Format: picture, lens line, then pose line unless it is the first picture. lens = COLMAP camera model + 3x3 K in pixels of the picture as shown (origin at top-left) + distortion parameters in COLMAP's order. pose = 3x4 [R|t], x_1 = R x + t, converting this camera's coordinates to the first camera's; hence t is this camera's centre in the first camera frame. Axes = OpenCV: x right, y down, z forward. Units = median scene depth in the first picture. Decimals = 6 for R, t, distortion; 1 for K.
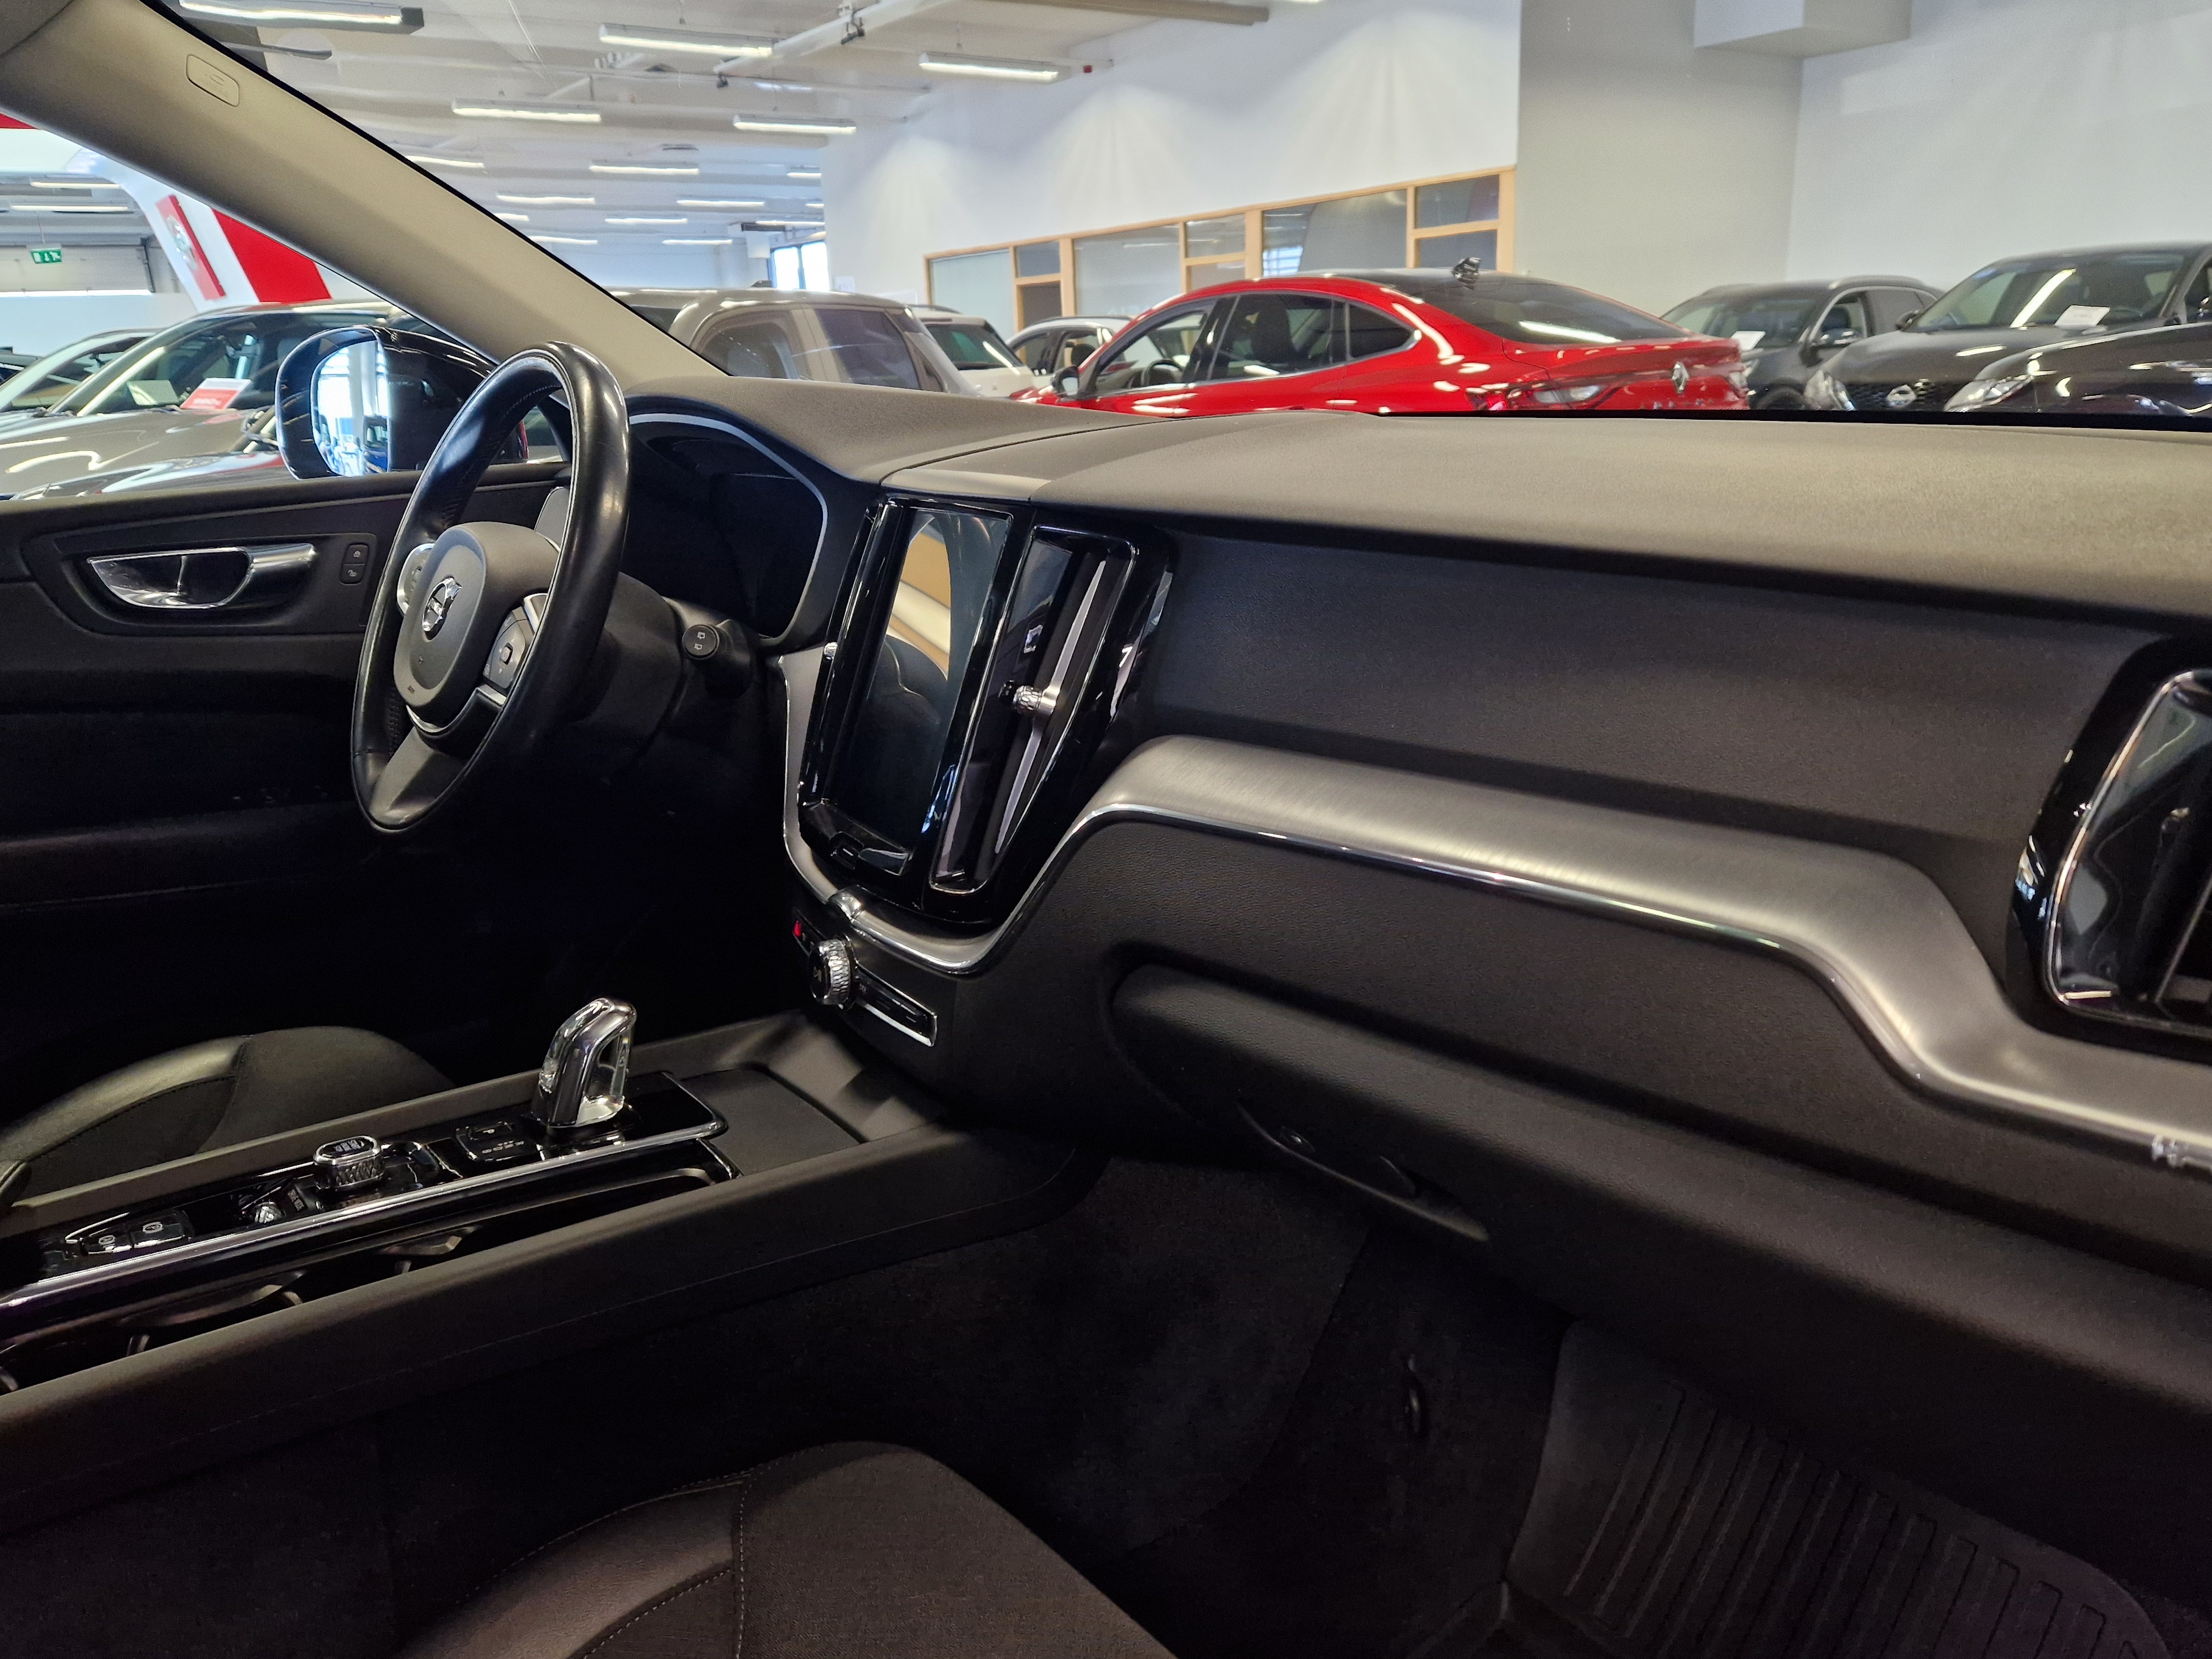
lens RADIAL K [[1546.0, 0, 1083.1], [0, 1546.0, 834.5], [0, 0, 1]] dist [0.043557, -0.050068]
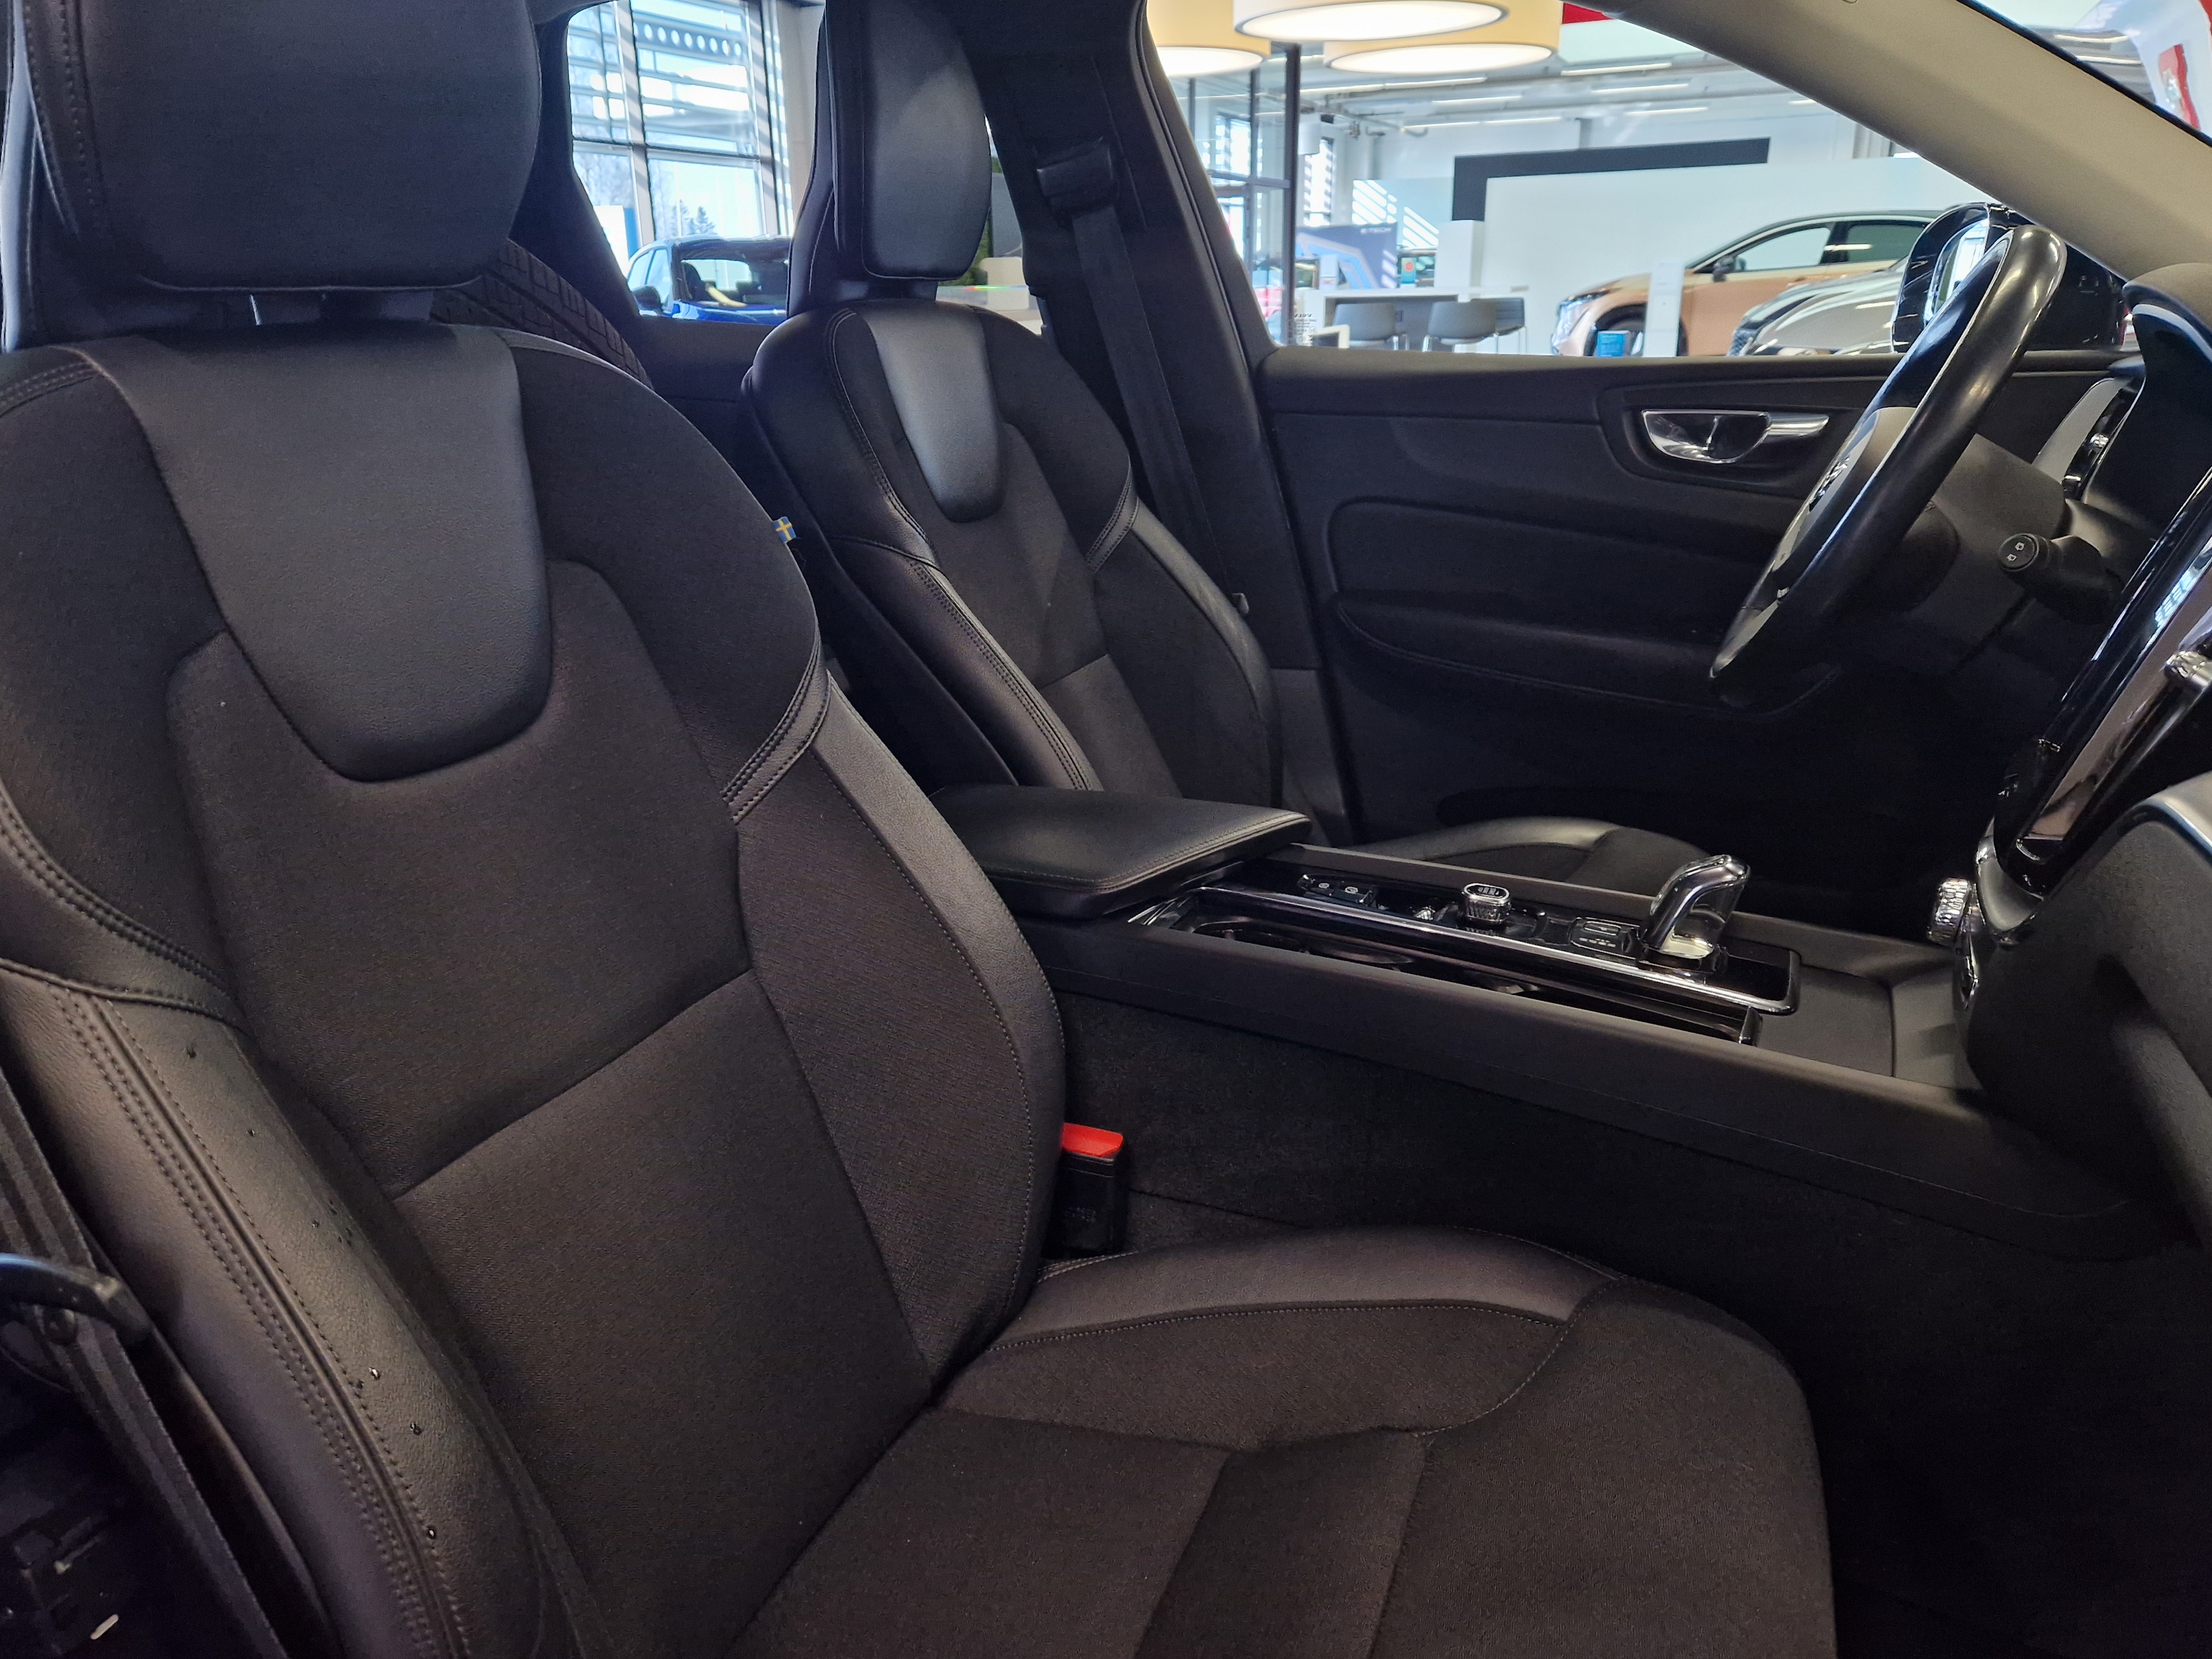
lens RADIAL K [[1543.6, 0, 1106.0], [0, 1543.6, 829.5], [0, 0, 1]] dist [0.047463, -0.053903]
pose [[0.497674, 0.311827, -0.809373, 0.320053], [-0.245736, 0.945598, 0.213211, -0.033728], [0.831826, 0.092782, 0.547227, 0.033514]]
